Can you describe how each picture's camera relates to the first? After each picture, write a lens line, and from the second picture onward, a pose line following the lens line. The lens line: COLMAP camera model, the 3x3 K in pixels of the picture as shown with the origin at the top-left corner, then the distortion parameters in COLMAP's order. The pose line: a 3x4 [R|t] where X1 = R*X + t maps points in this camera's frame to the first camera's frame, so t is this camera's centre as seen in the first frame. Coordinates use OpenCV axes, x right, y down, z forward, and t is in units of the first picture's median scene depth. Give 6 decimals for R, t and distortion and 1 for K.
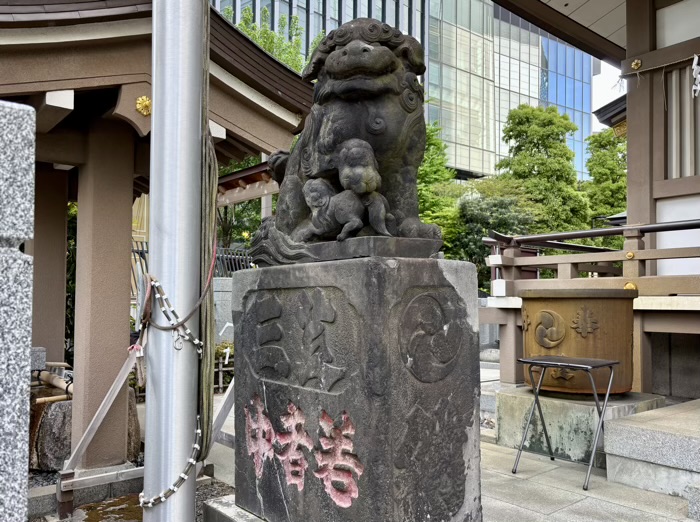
lens RADIAL K [[582.1, 0, 351.6], [0, 582.1, 282.8], [0, 0, 1]] dist [0.066626, -0.091032]
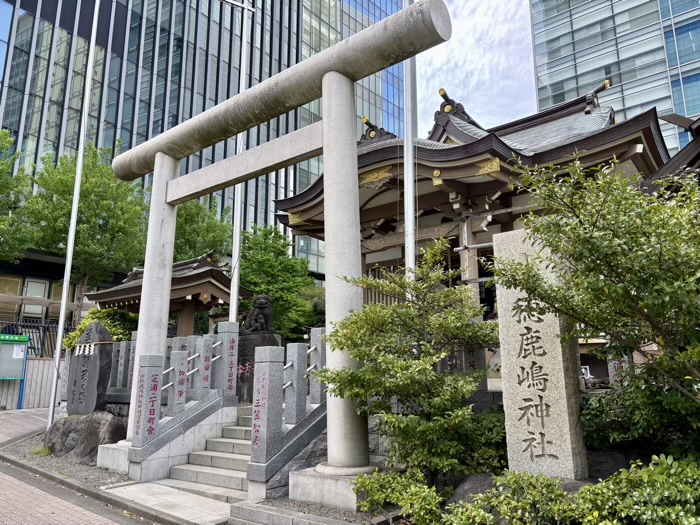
lens RADIAL K [[520.7, 0, 350.0], [0, 520.7, 262.5], [0, 0, 1]] dist [0.061968, -0.062537]
pose [[0.970650, 0.037705, 0.237523, -0.369950], [0.006803, 0.982934, -0.183833, 0.209824], [-0.240400, 0.180053, 0.953828, -4.147497]]
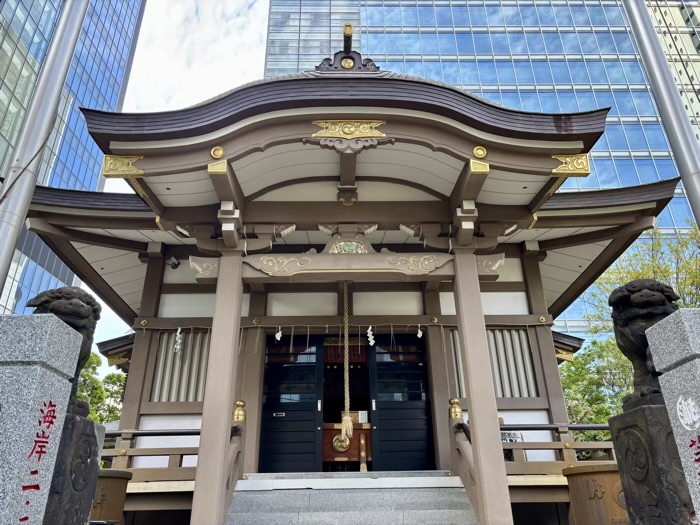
lens RADIAL K [[520.7, 0, 350.0], [0, 520.7, 262.5], [0, 0, 1]] dist [0.061968, -0.062537]
pose [[0.605746, 0.336797, 0.720860, -0.660053], [0.000493, 0.905834, -0.423633, 0.193165], [-0.795658, 0.256969, 0.548539, -0.629523]]
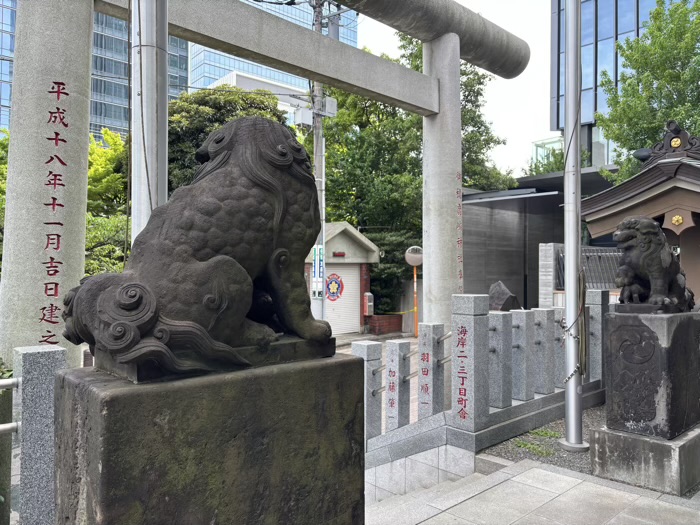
lens RADIAL K [[520.7, 0, 350.0], [0, 520.7, 262.5], [0, 0, 1]] dist [0.061968, -0.062537]
pose [[0.061708, -0.024161, -0.997802, 2.048484], [0.024987, 0.999431, -0.022655, -0.215050], [0.997781, -0.023535, 0.062276, -0.319793]]
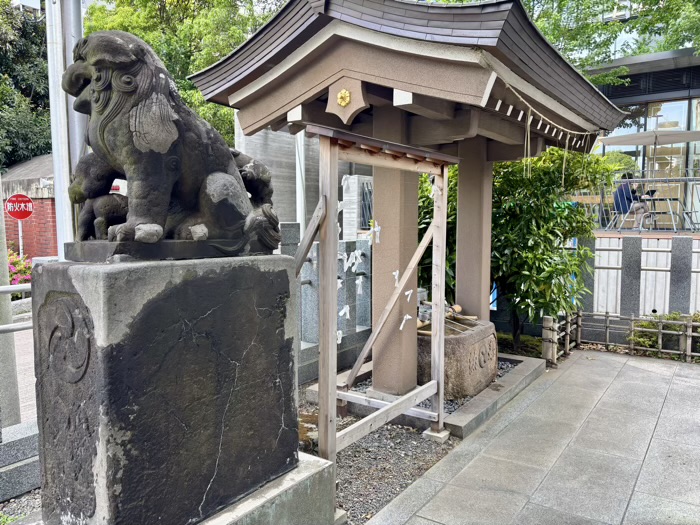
lens RADIAL K [[520.7, 0, 350.0], [0, 520.7, 262.5], [0, 0, 1]] dist [0.061968, -0.062537]
pose [[0.268689, 0.078328, -0.960037, 1.018061], [0.026310, 0.995720, 0.088603, -0.102115], [0.962867, -0.049065, 0.265478, 1.079659]]
